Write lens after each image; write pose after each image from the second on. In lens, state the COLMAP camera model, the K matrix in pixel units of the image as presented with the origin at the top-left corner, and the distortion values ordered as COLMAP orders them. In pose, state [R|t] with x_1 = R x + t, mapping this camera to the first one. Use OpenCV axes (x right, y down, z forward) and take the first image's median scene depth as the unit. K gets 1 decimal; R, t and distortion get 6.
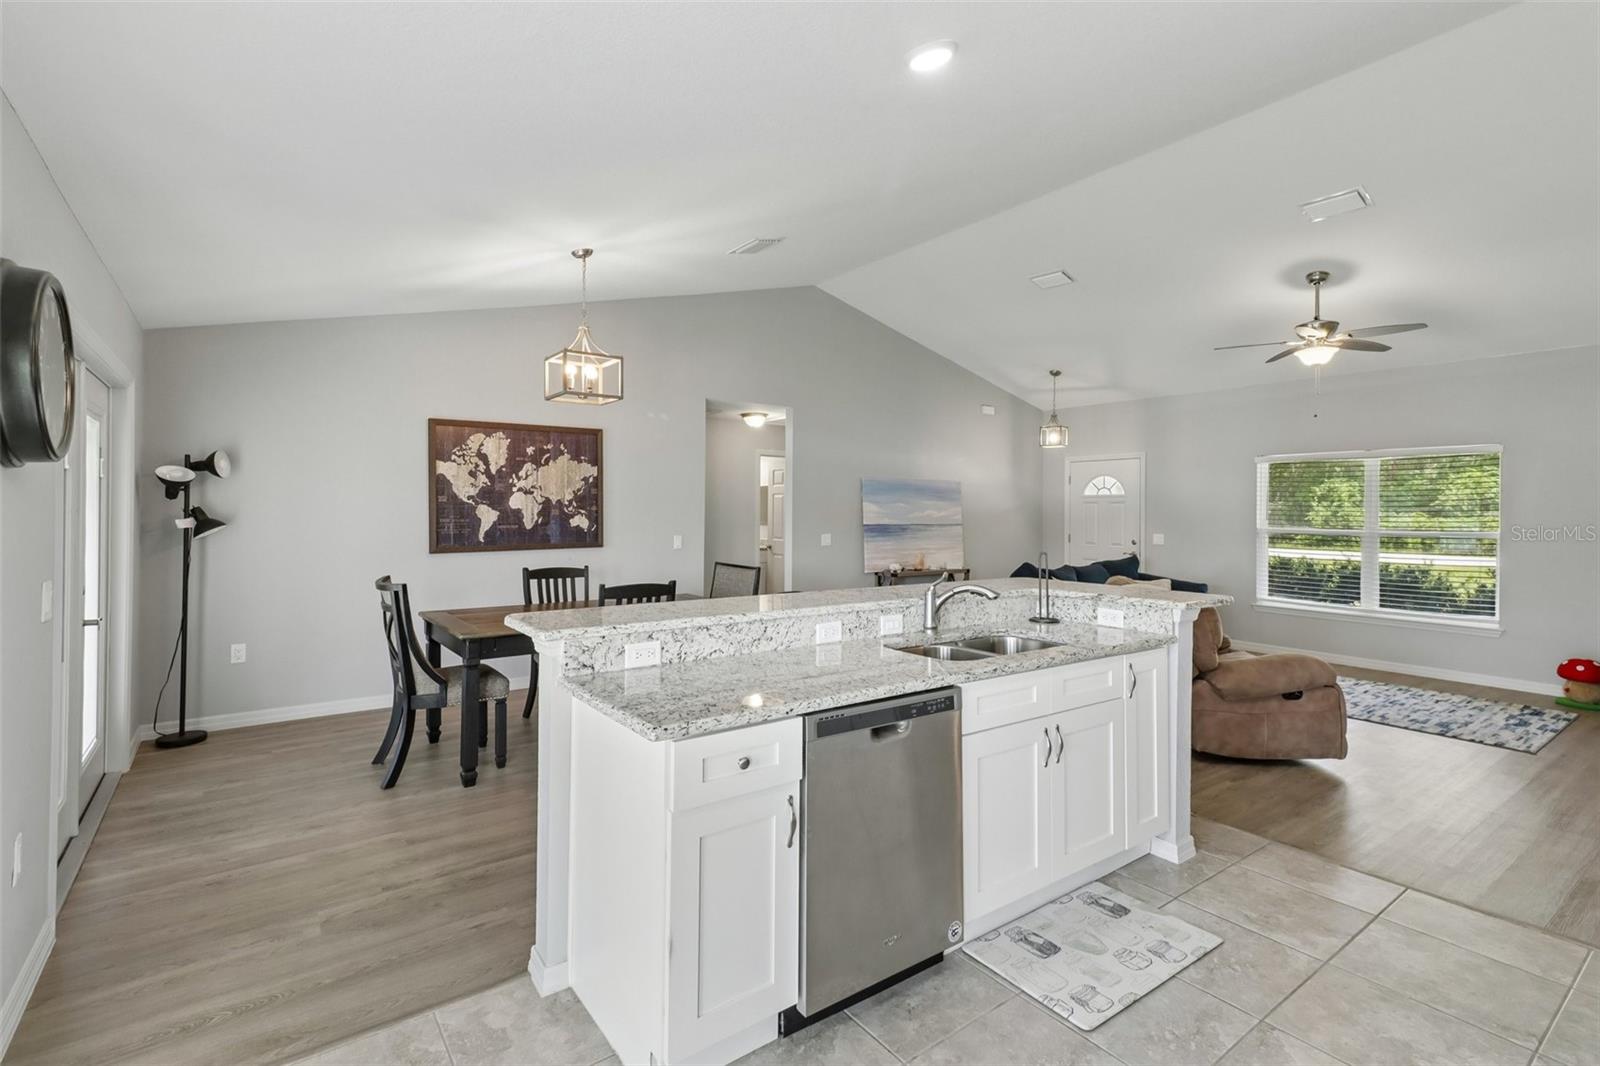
lens RADIAL K [[734.8, 0, 794.7], [0, 734.8, 507.7], [0, 0, 1]] dist [0.025160, 0.000351]
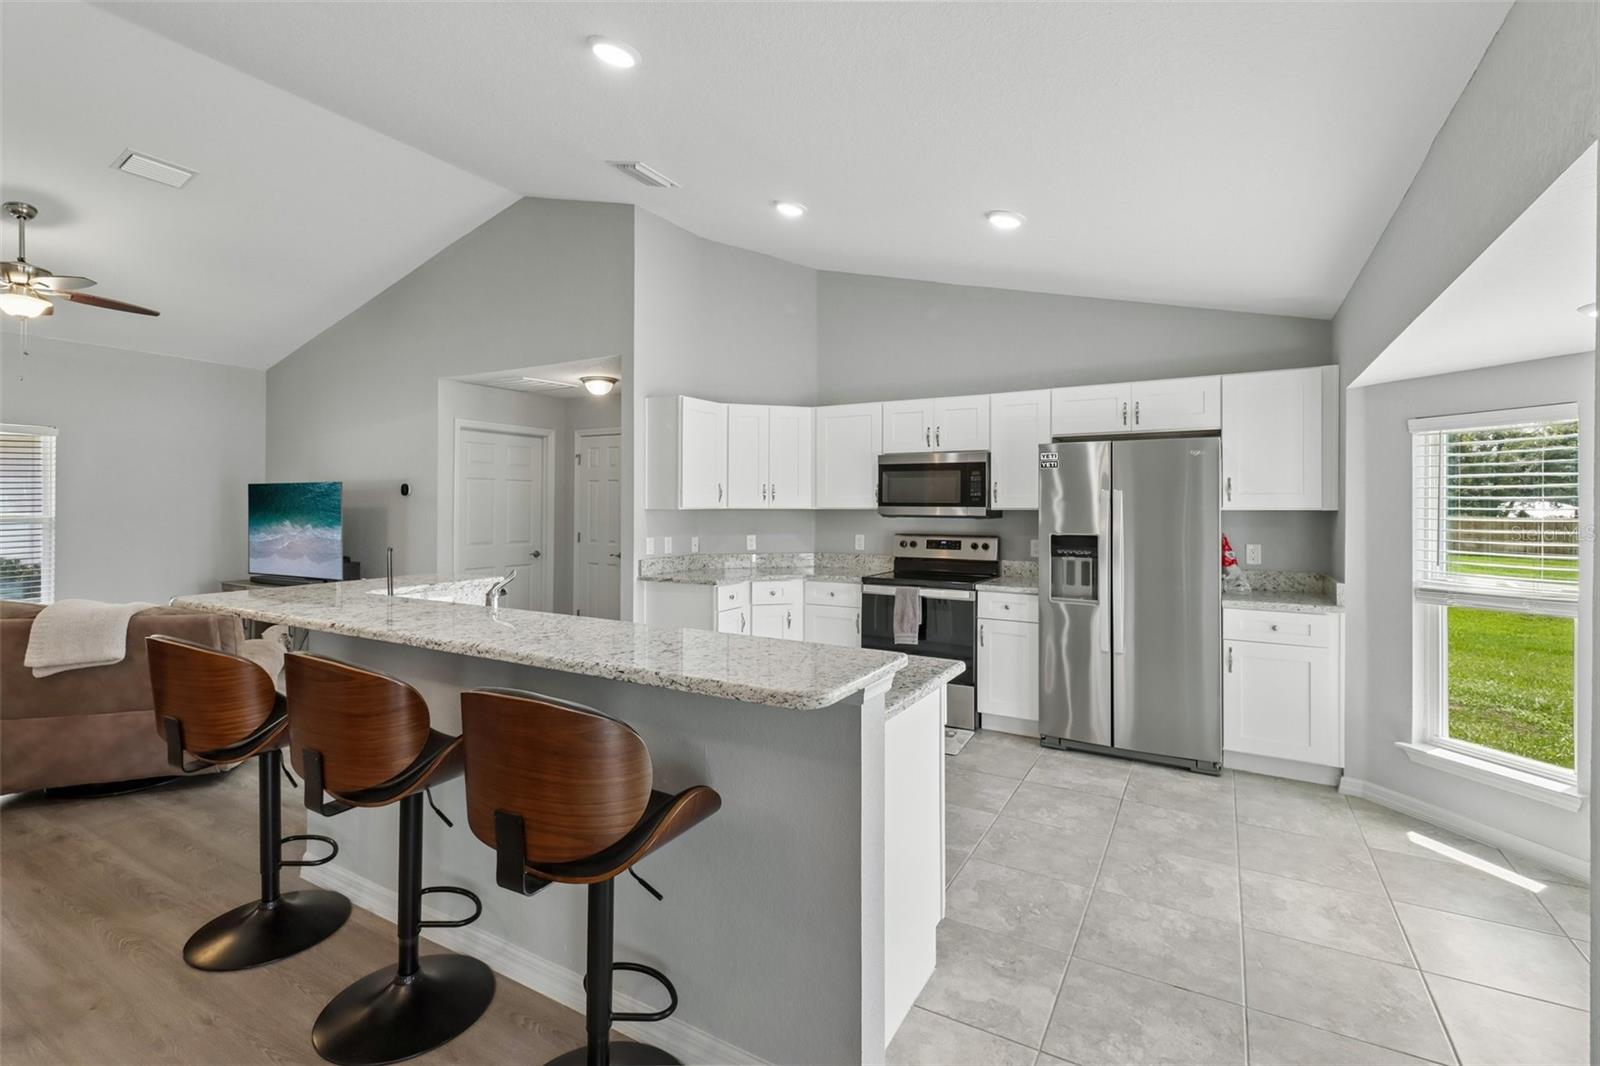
lens RADIAL K [[736.7, 0, 795.0], [0, 736.7, 500.1], [0, 0, 1]] dist [0.013160, -0.000969]
pose [[-0.398405, -0.004619, 0.917198, -0.389034], [-0.012214, 0.999925, -0.000270, 0.000323], [-0.917128, -0.011311, -0.398432, 0.536943]]
